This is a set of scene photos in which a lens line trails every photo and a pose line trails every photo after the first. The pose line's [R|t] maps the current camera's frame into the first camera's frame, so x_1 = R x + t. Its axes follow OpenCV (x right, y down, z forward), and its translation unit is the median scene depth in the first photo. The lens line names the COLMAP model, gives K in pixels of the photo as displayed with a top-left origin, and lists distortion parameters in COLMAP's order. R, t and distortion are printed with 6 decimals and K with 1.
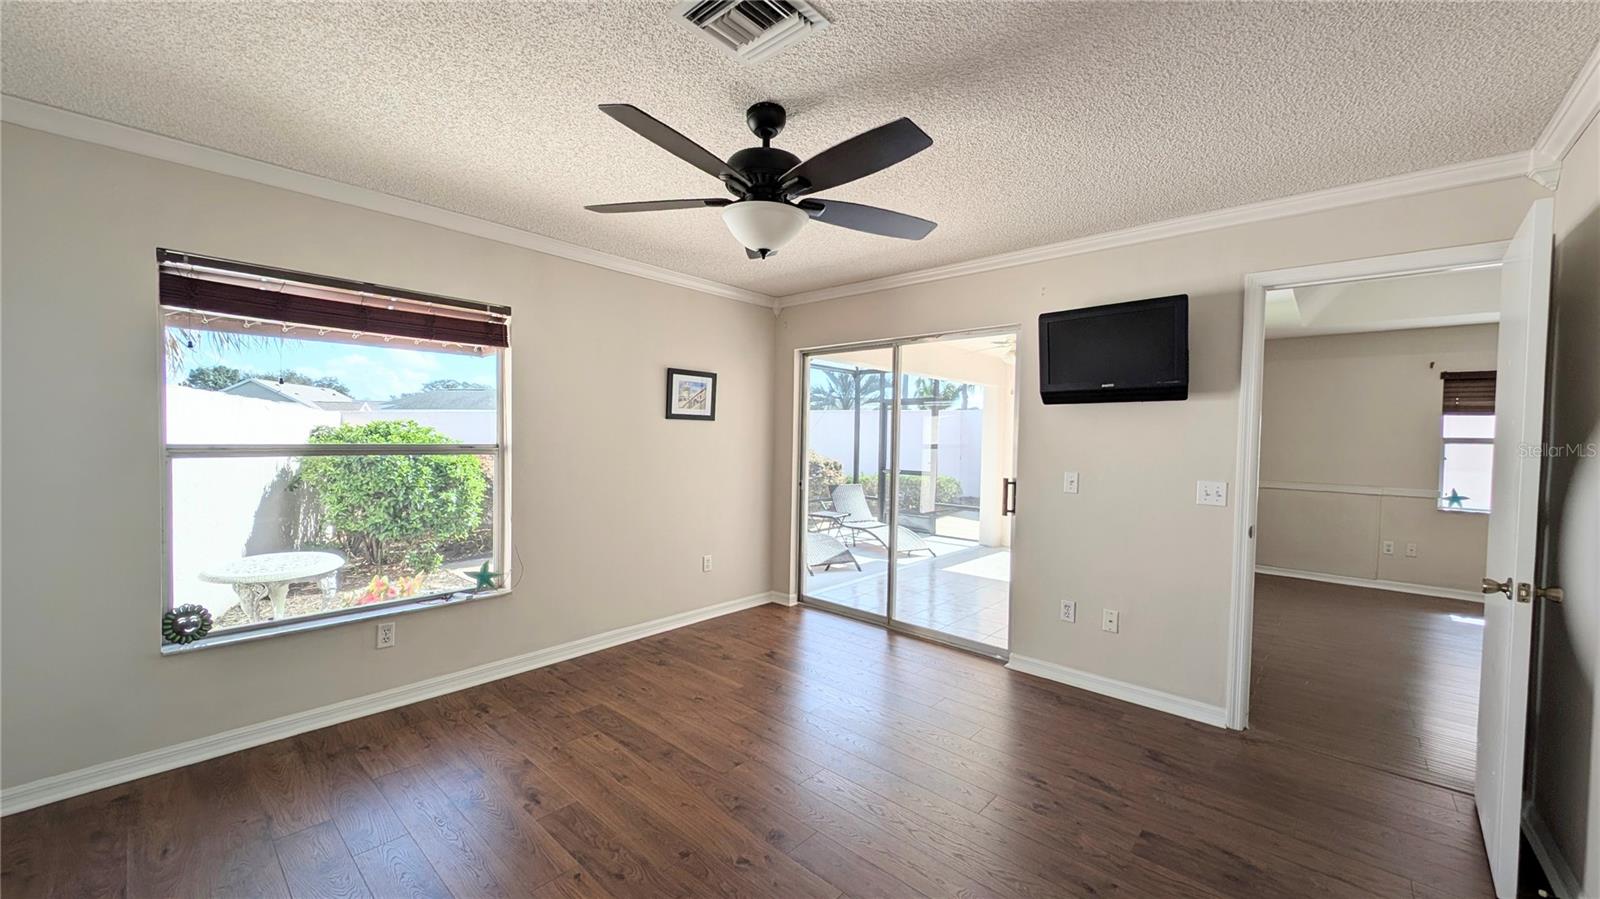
lens RADIAL K [[599.7, 0, 798.5], [0, 599.7, 449.8], [0, 0, 1]] dist [0.000840, -0.000324]
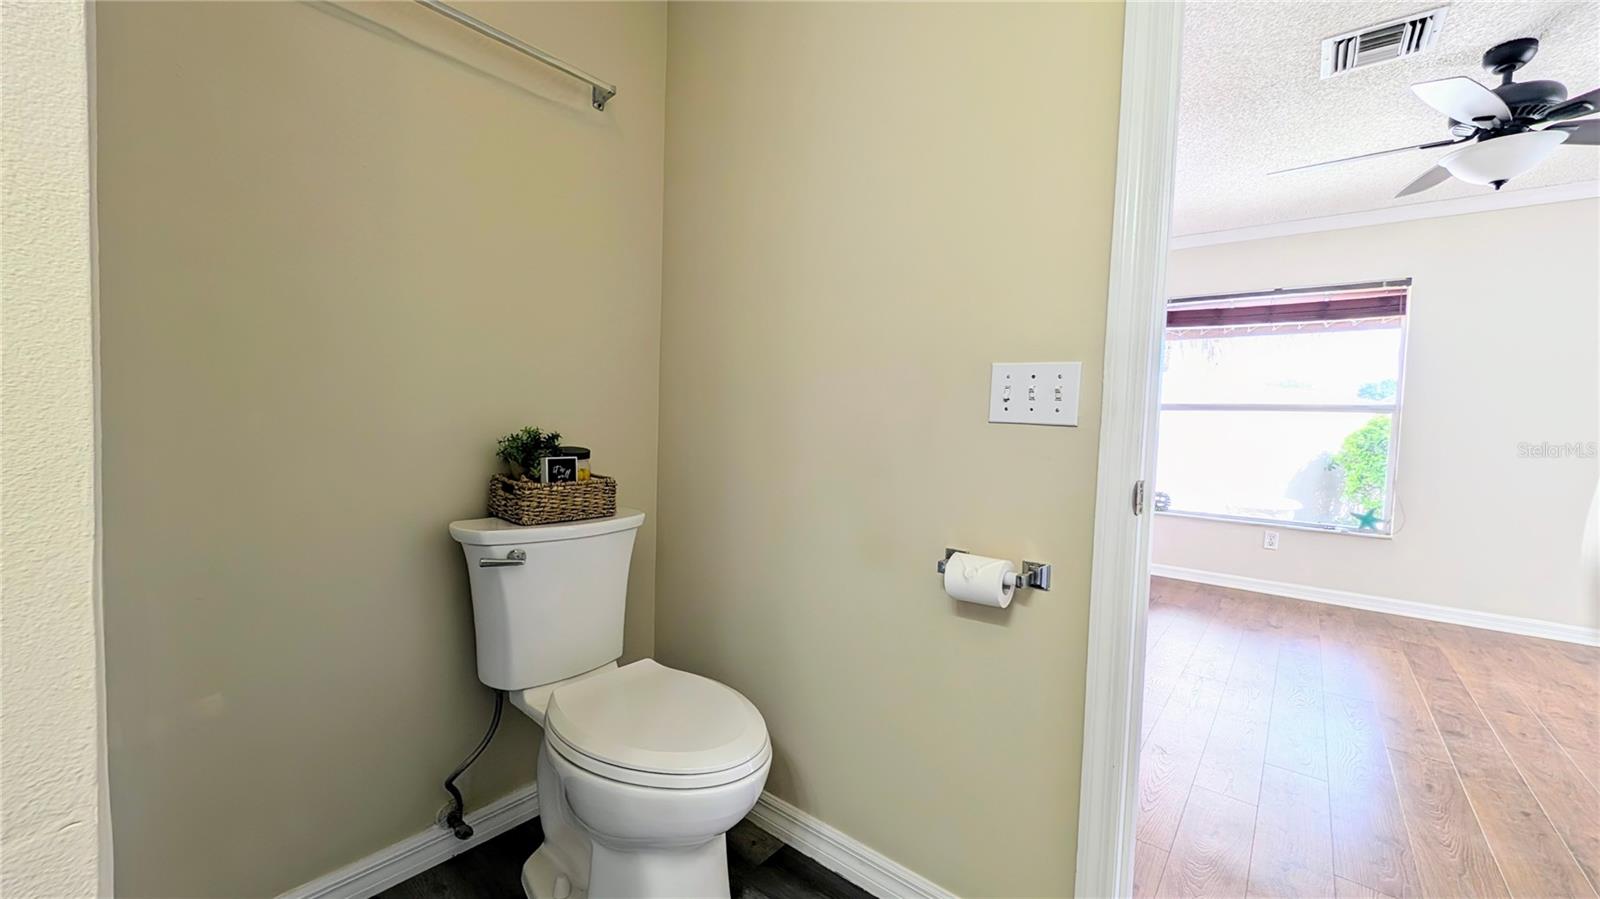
lens RADIAL K [[607.7, 0, 793.6], [0, 607.7, 450.0], [0, 0, 1]] dist [0.000159, -0.000018]
pose [[0.036074, 0.035532, -0.998717, 0.619878], [-0.055300, 0.997907, 0.033506, 0.104686], [0.997818, 0.054021, 0.037963, -0.153874]]
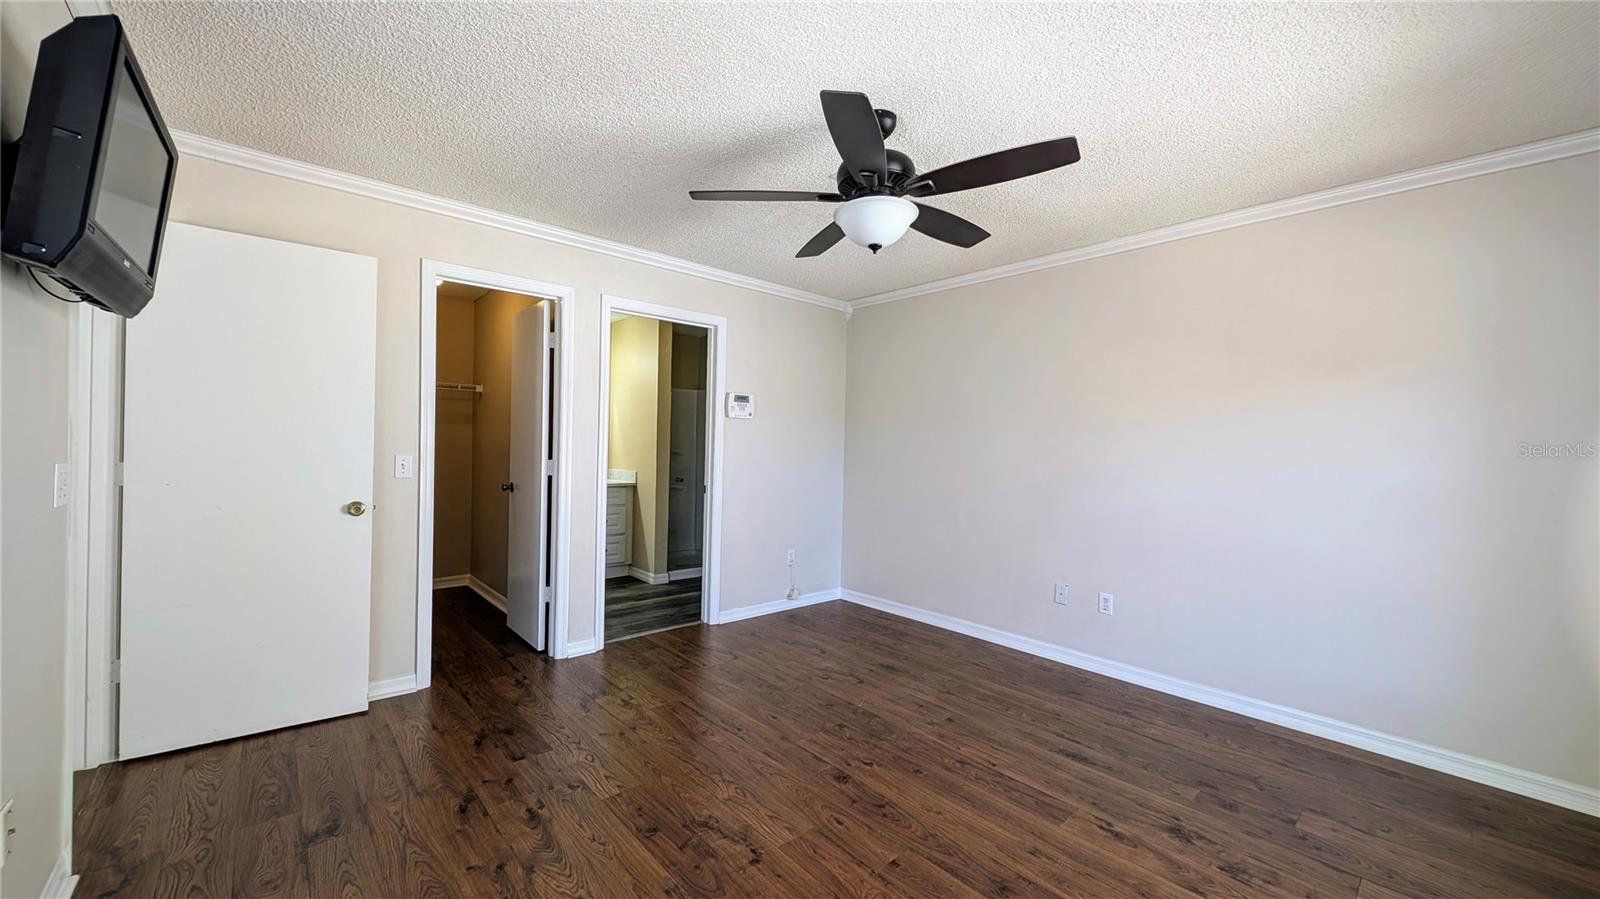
lens RADIAL K [[598.2, 0, 795.6], [0, 598.2, 451.6], [0, 0, 1]] dist [0.025646, -0.009724]
pose [[-0.992193, -0.042092, 0.117394, -0.036665], [-0.038265, 0.998666, 0.034663, -0.001280], [-0.118696, 0.029901, -0.992480, 1.326425]]
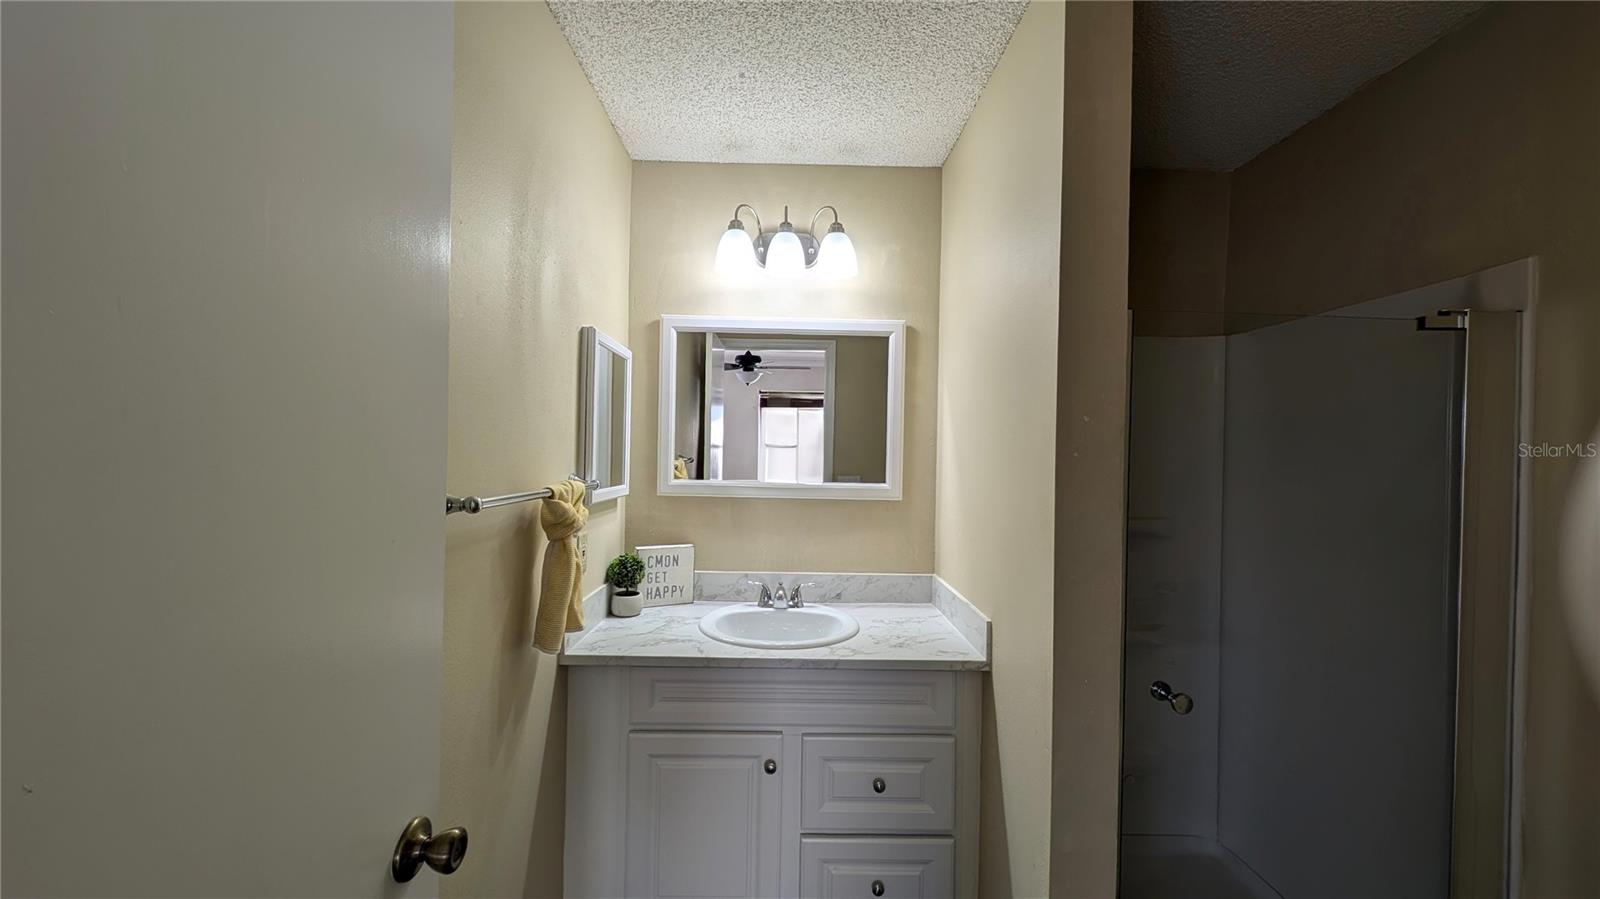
lens RADIAL K [[607.7, 0, 793.6], [0, 607.7, 450.0], [0, 0, 1]] dist [0.000159, -0.000018]
pose [[-0.671912, -0.032421, 0.739921, 0.371112], [-0.012919, 0.999402, 0.032059, -0.016892], [-0.740519, 0.011982, -0.671929, 0.103968]]
